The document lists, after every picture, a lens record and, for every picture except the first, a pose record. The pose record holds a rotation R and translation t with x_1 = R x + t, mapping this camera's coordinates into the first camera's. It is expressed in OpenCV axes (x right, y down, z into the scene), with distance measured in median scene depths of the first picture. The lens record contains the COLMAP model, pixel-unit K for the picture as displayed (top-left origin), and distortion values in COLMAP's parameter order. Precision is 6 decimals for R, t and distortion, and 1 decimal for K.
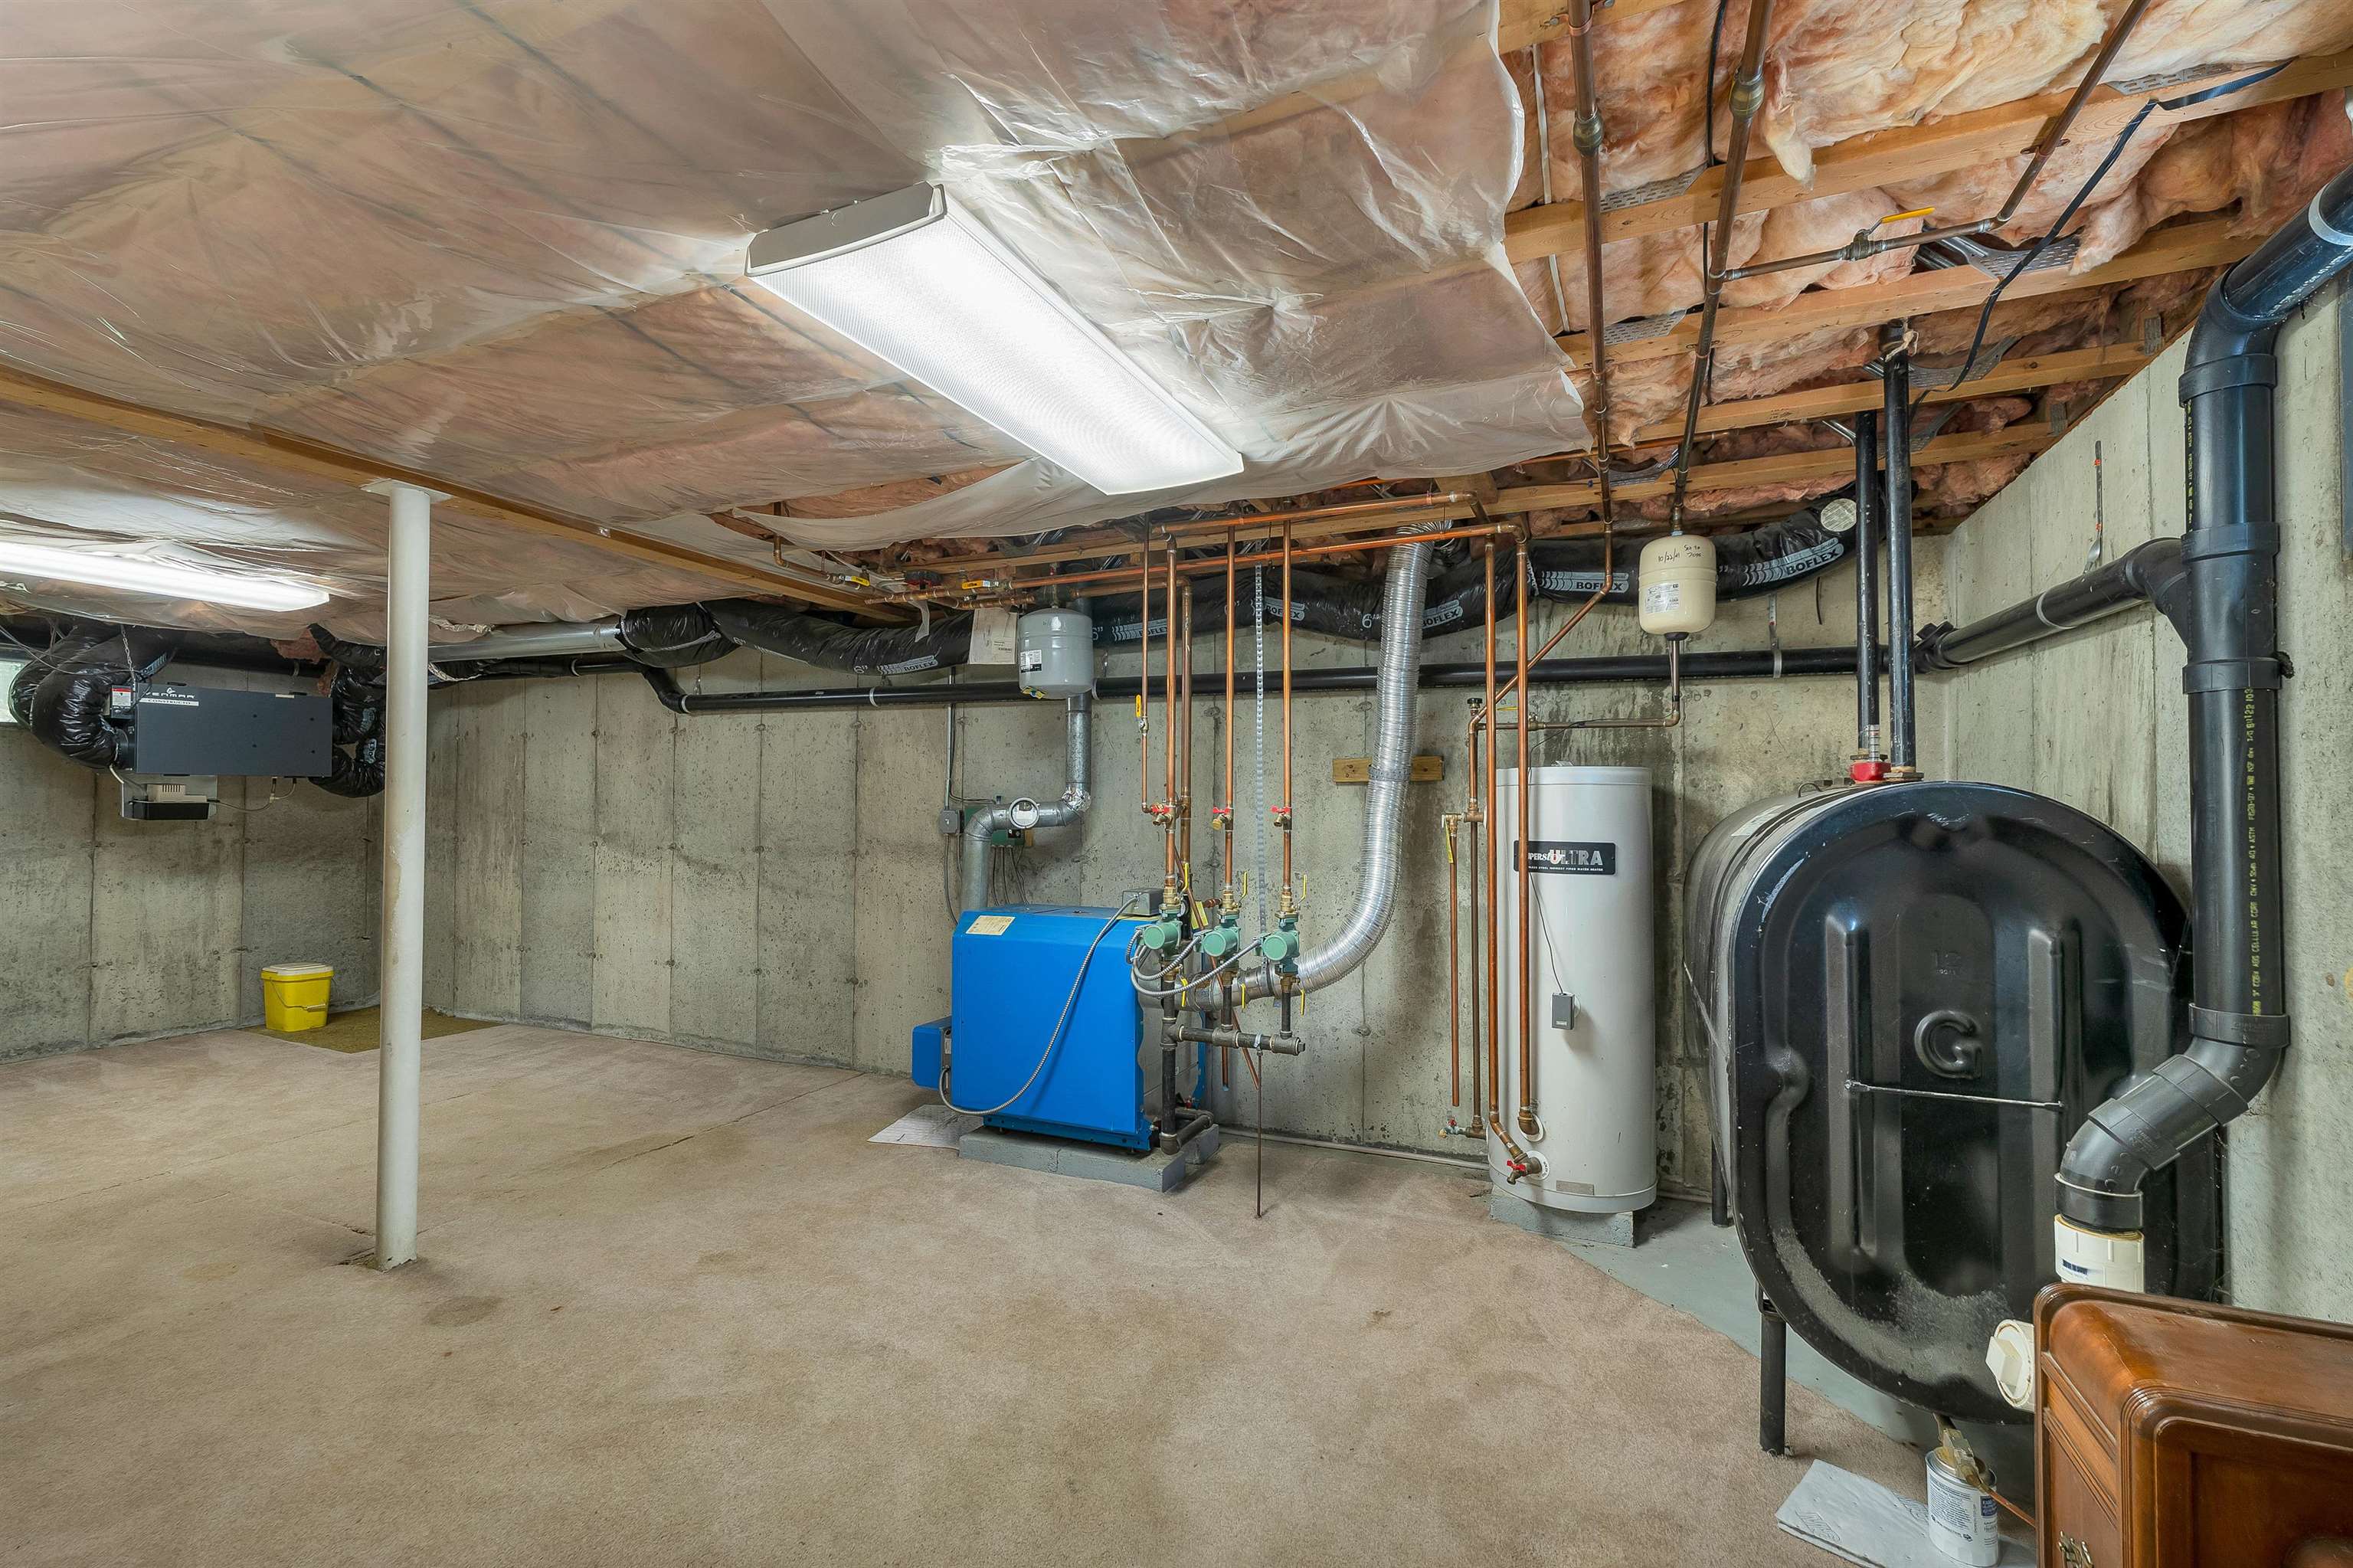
lens RADIAL K [[1004.9, 0, 1183.1], [0, 1004.9, 786.7], [0, 0, 1]] dist [0.013753, 0.000647]
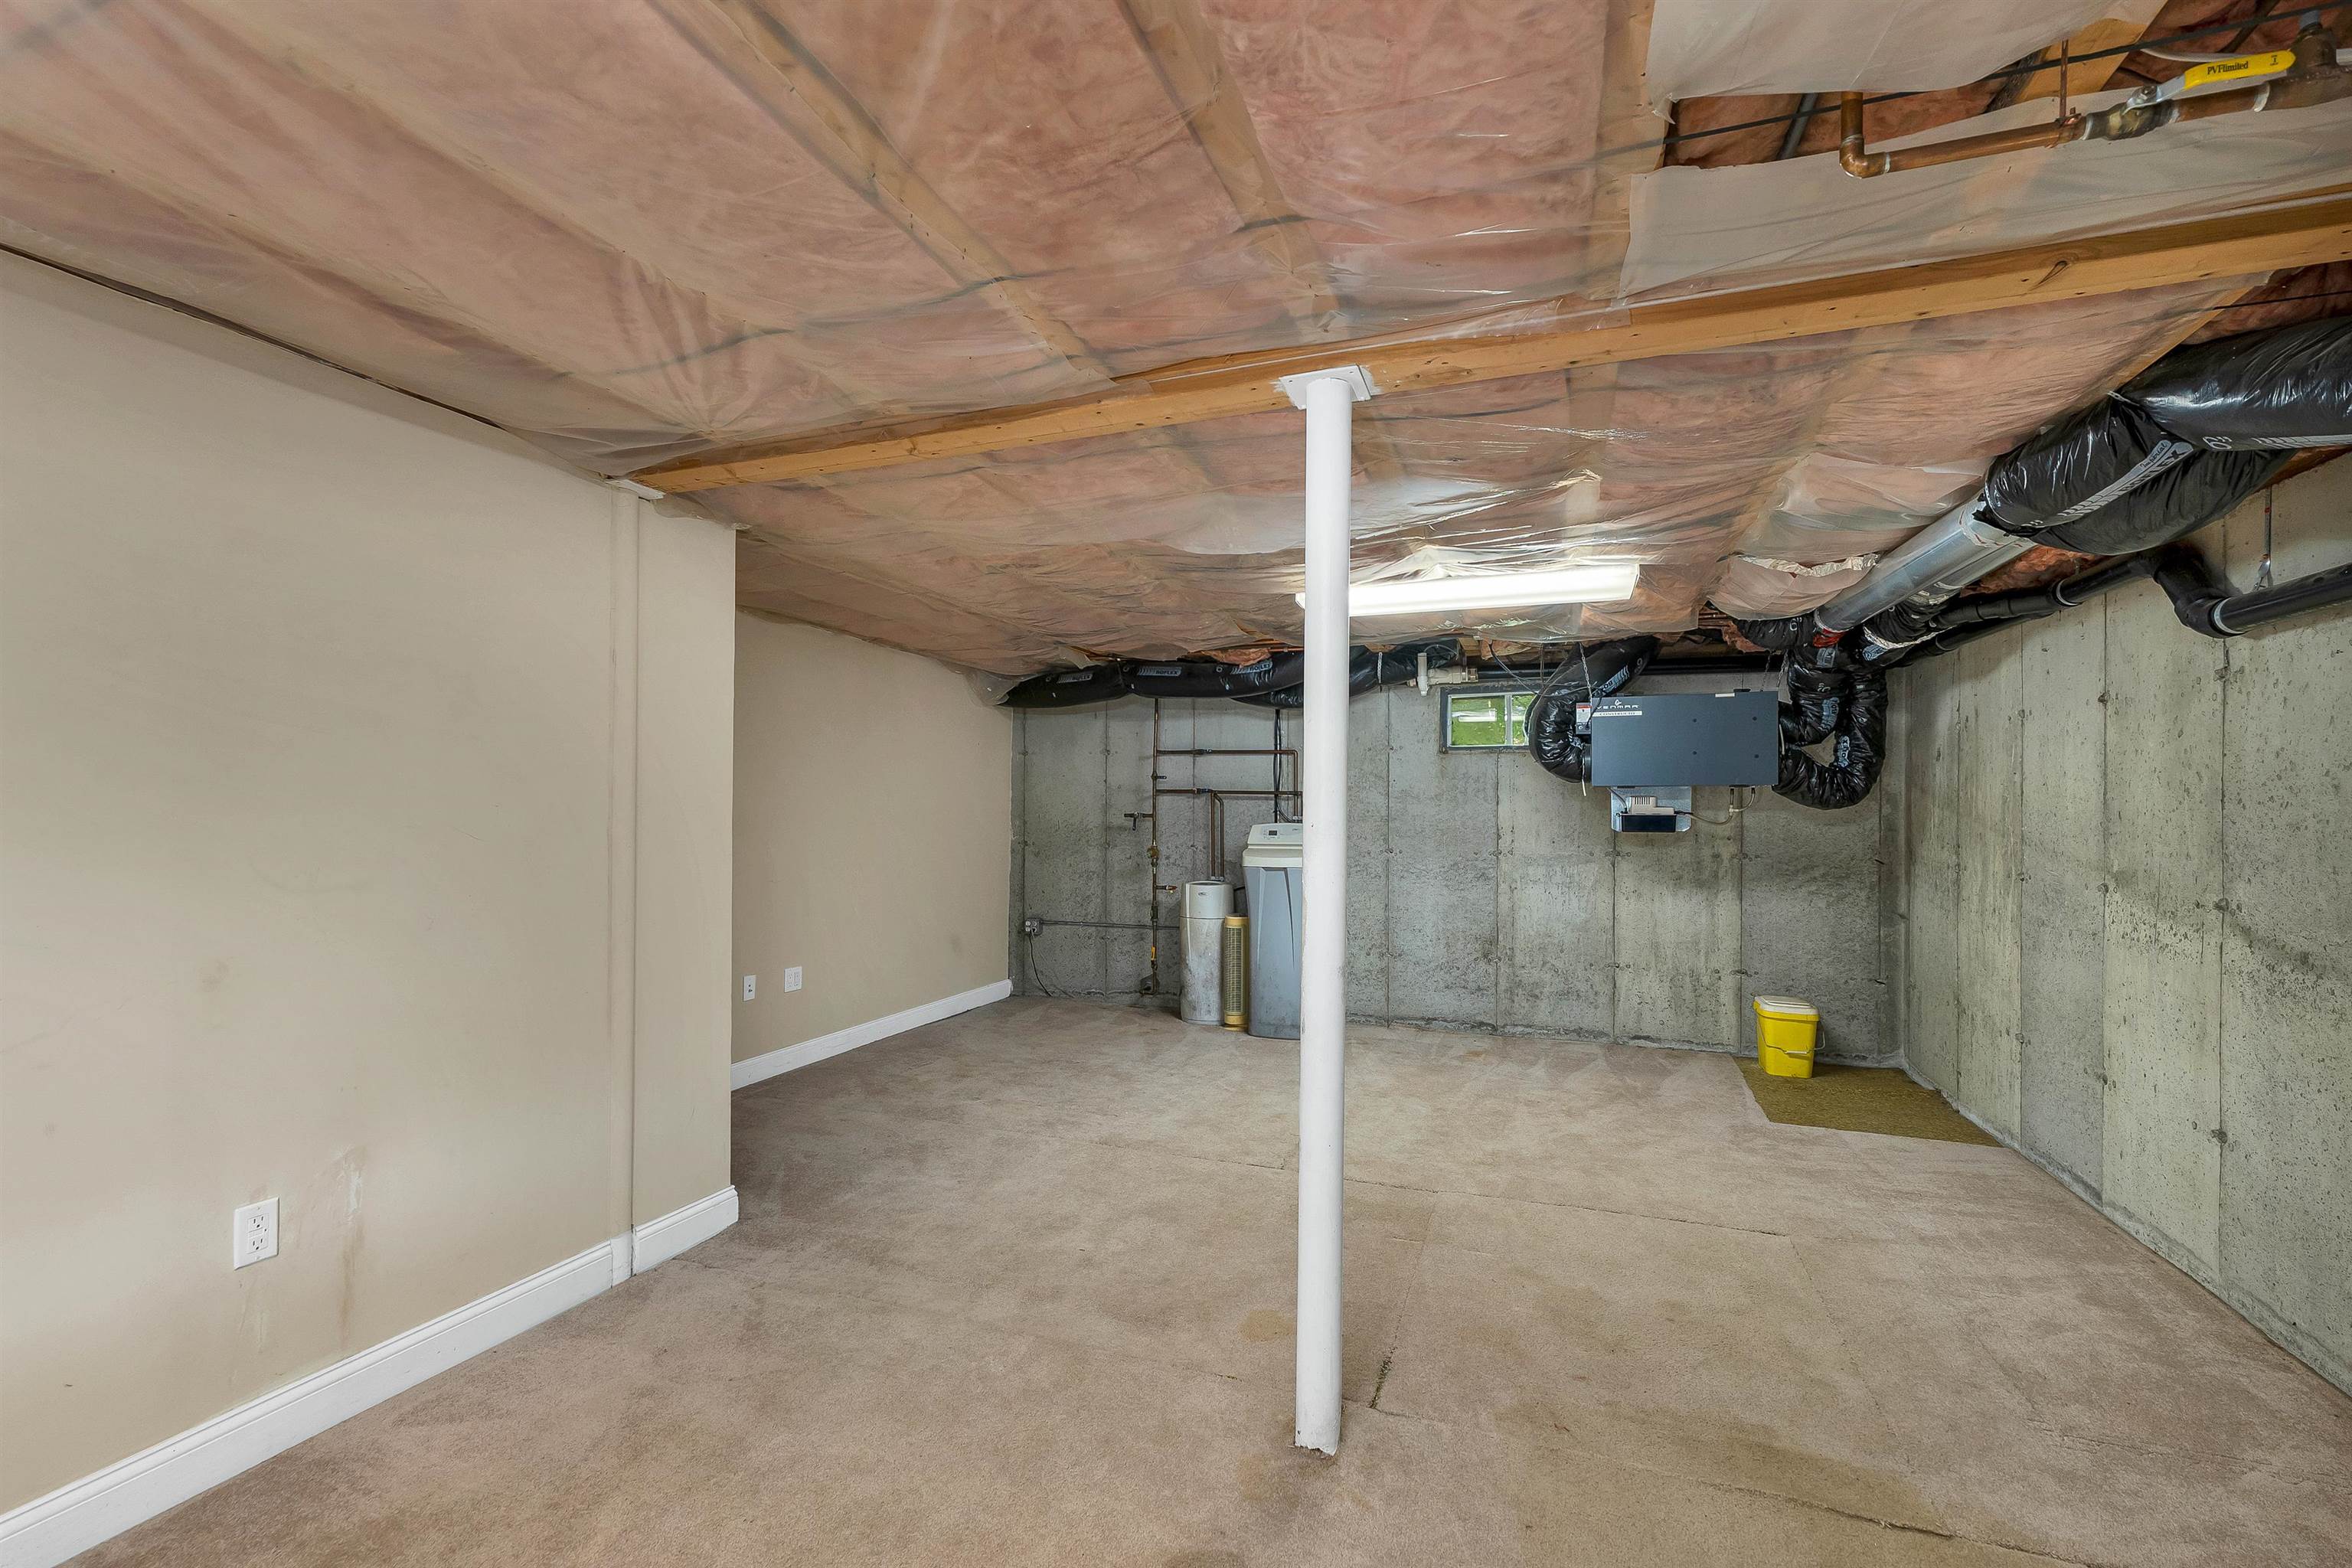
lens RADIAL K [[1004.4, 0, 1186.3], [0, 1004.4, 806.5], [0, 0, 1]] dist [0.013753, 0.000647]
pose [[0.050815, -0.006282, -0.998688, -0.025014], [0.012728, 0.999903, -0.005642, 0.006547], [0.998627, -0.012425, 0.050890, 0.458620]]
